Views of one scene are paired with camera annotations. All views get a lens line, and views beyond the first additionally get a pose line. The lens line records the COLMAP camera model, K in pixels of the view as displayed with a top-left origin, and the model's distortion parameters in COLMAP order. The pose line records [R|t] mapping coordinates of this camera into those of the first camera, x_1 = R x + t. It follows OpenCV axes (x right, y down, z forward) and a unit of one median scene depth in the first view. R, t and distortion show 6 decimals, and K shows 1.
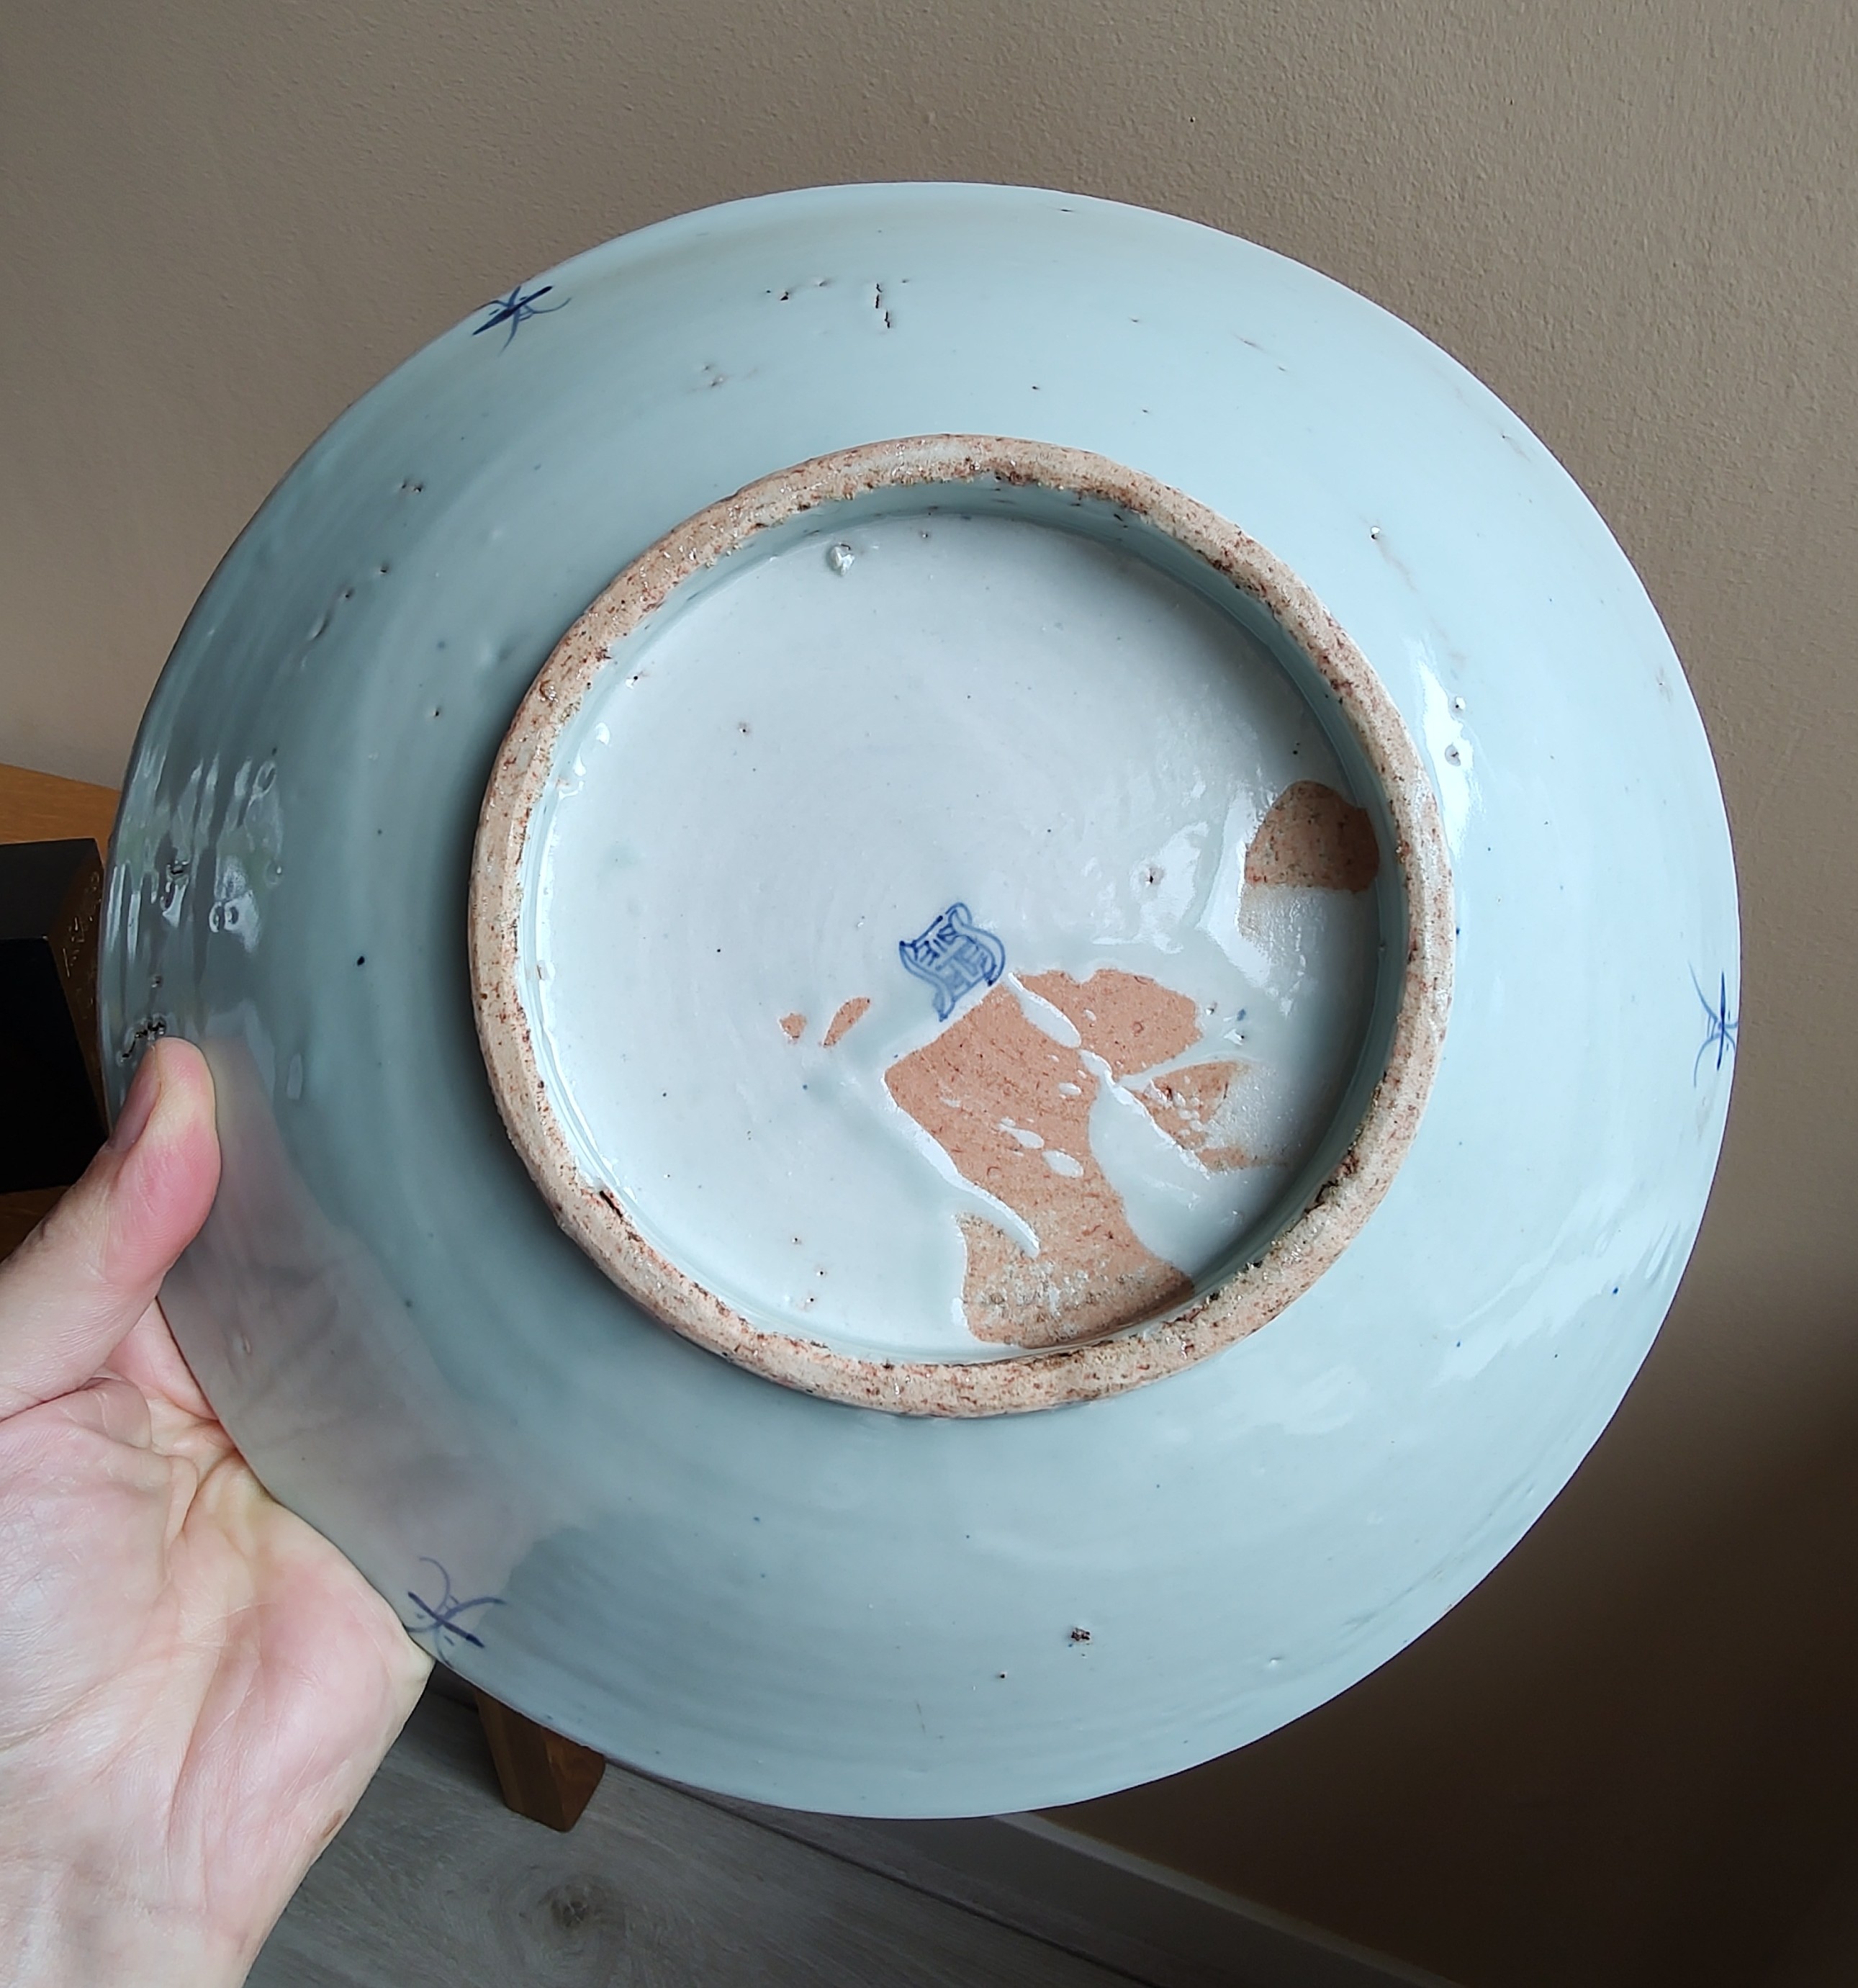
lens RADIAL K [[1150.9, 0, 944.1], [0, 1150.9, 977.1], [0, 0, 1]] dist [0.000775, -0.000058]
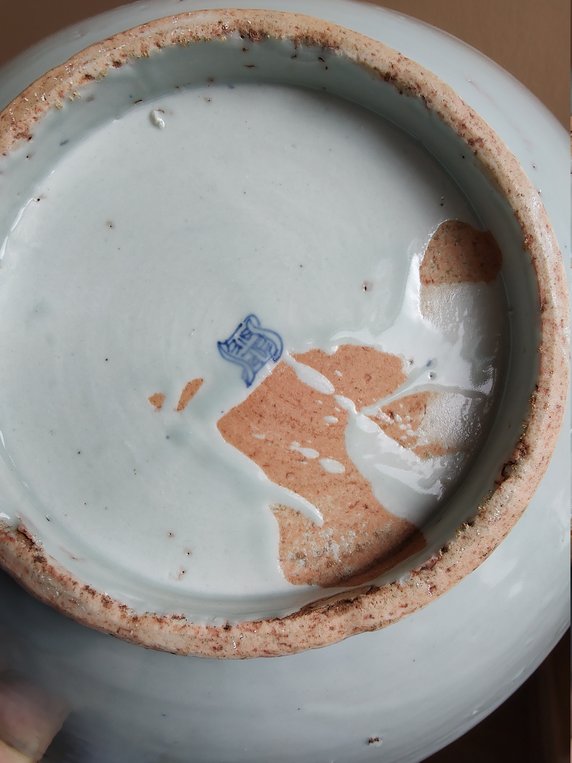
lens RADIAL K [[508.2, 0, 282.4], [0, 508.2, 385.4], [0, 0, 1]] dist [0.004150, -0.002532]
pose [[0.993189, -0.114405, 0.022090, 0.033071], [0.113857, 0.993191, 0.024666, 0.025623], [-0.024761, -0.021982, 0.999452, 0.307133]]
